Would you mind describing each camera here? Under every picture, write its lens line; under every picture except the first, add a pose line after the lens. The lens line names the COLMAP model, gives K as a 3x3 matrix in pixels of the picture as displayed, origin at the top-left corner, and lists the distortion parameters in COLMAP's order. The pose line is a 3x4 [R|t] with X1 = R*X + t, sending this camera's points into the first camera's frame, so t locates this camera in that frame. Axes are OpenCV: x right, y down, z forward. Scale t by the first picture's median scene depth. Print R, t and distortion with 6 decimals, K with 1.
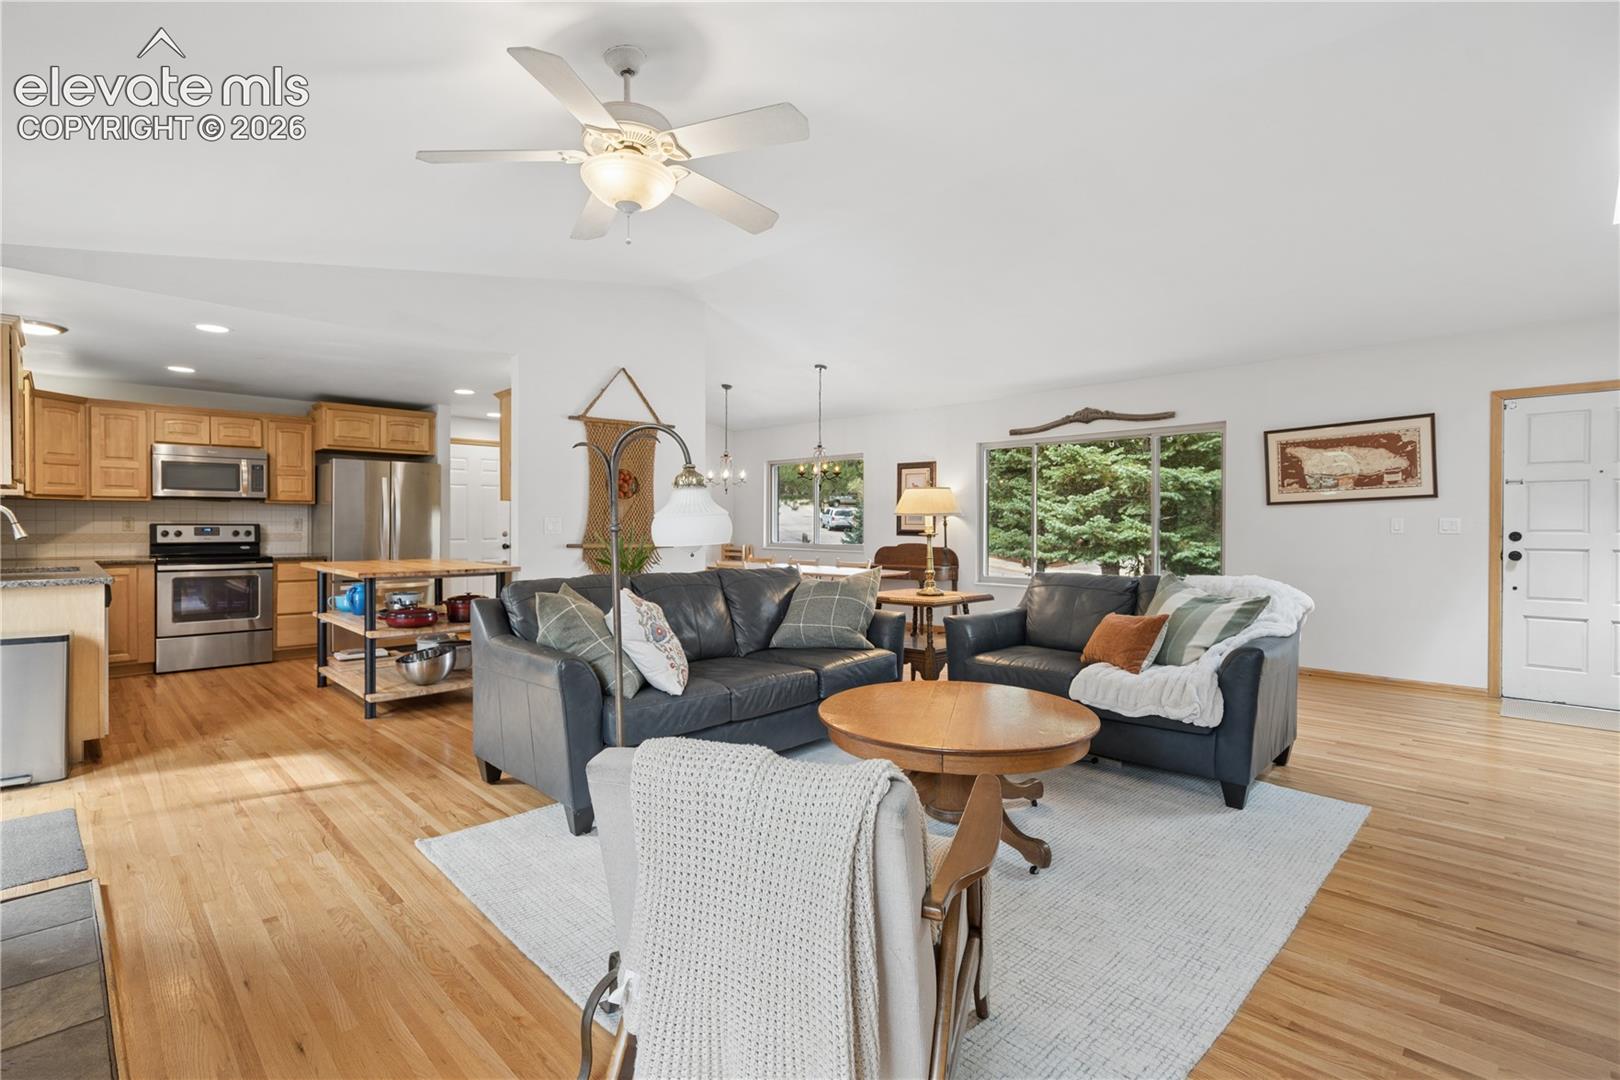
lens RADIAL K [[753.8, 0, 805.9], [0, 753.8, 527.0], [0, 0, 1]] dist [-0.000017, 0.000243]
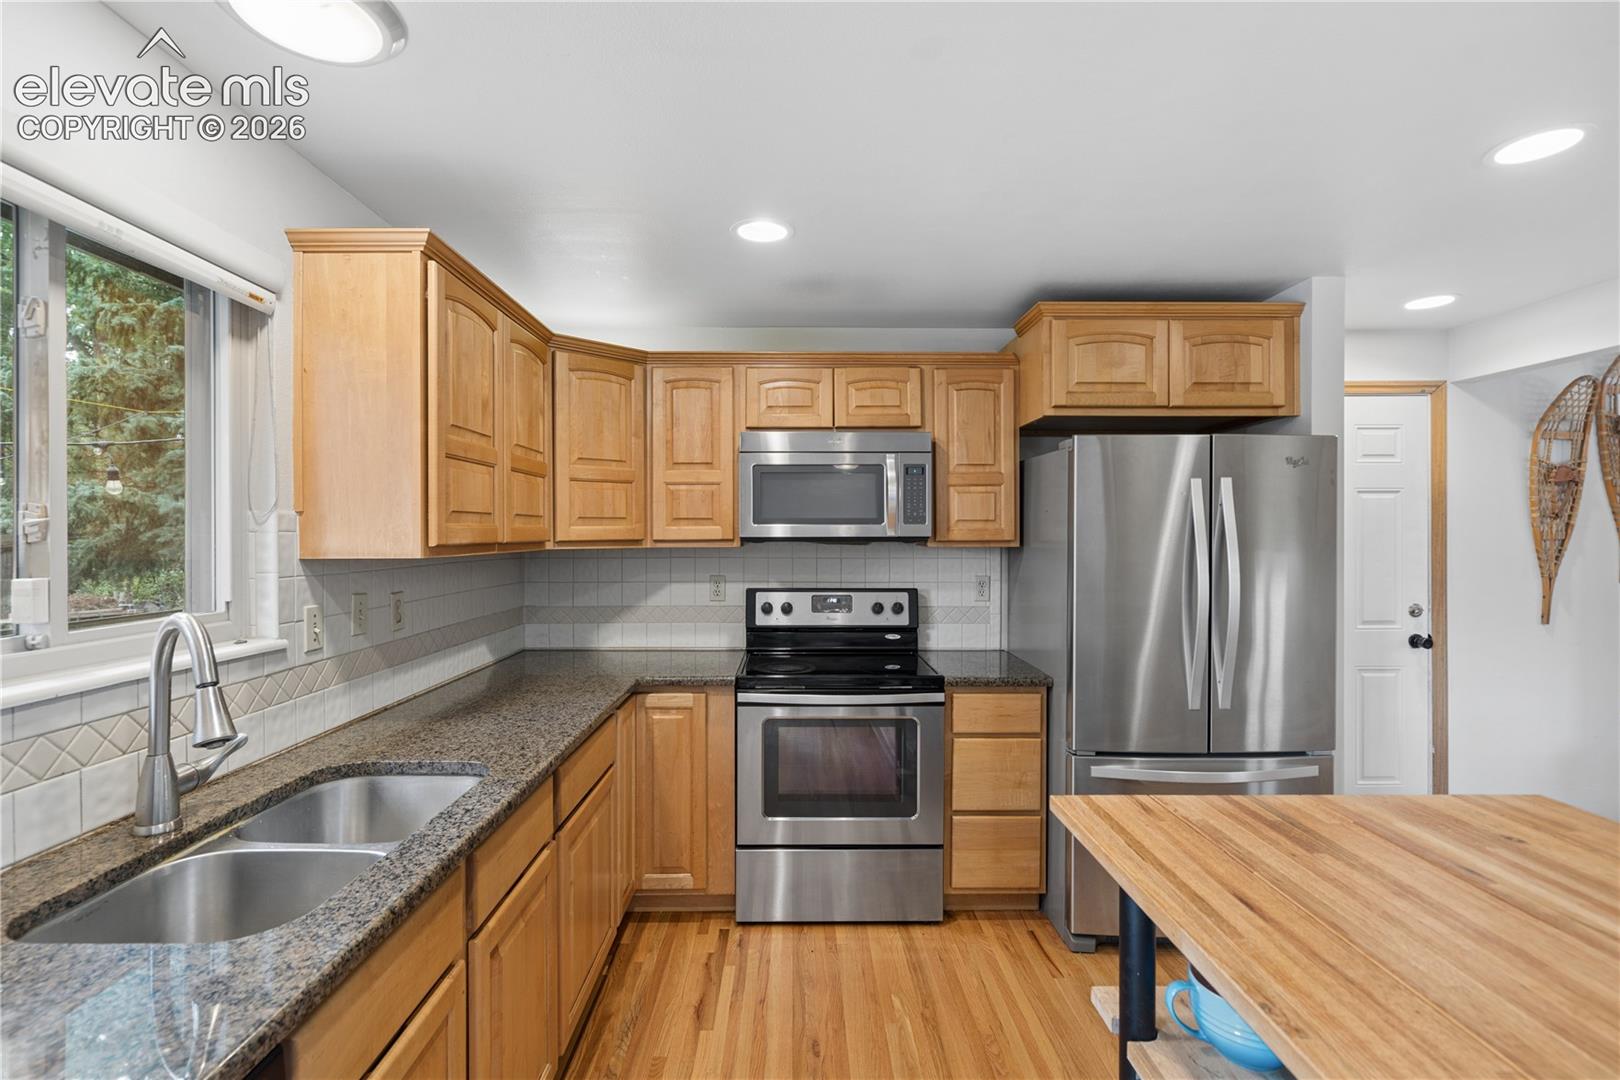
lens RADIAL K [[738.1, 0, 804.8], [0, 738.1, 536.5], [0, 0, 1]] dist [0.000365, 0.000309]
pose [[0.720777, 0.000496, -0.693167, -0.472284], [0.000208, 1.000000, 0.000931, -0.039863], [0.693167, -0.000815, 0.720776, 0.641030]]
